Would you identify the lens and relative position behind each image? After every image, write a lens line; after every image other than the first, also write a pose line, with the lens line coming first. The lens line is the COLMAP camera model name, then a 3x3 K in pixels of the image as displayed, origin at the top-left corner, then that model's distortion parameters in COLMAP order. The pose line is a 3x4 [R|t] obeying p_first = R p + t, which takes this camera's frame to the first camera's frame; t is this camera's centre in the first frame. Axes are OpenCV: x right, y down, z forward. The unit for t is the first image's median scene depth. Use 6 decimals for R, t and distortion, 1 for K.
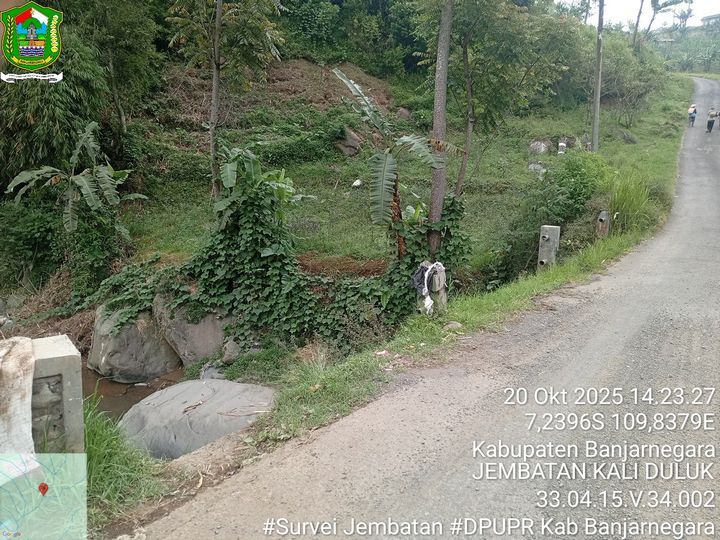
lens RADIAL K [[546.6, 0, 358.0], [0, 546.6, 271.1], [0, 0, 1]] dist [0.103970, -0.208610]
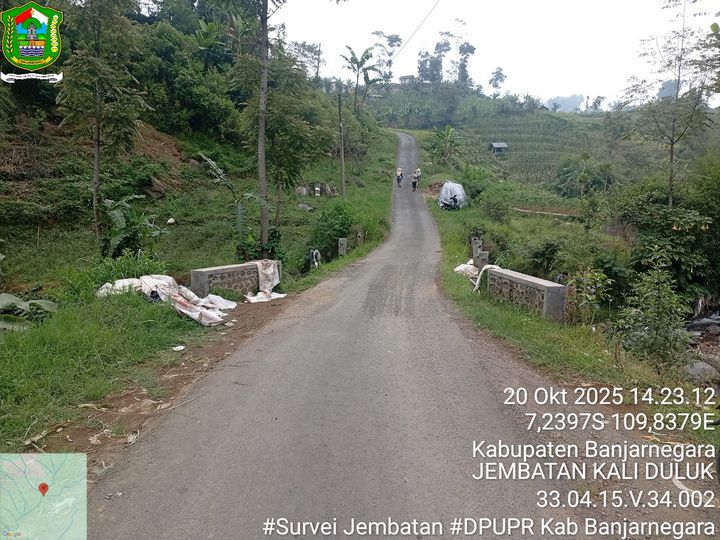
lens RADIAL K [[546.6, 0, 358.0], [0, 546.6, 271.1], [0, 0, 1]] dist [0.103970, -0.208610]
pose [[0.899359, -0.076208, 0.430518, -0.161439], [0.101453, 0.994191, -0.035952, 0.039399], [-0.425278, 0.076011, 0.901865, -0.292468]]
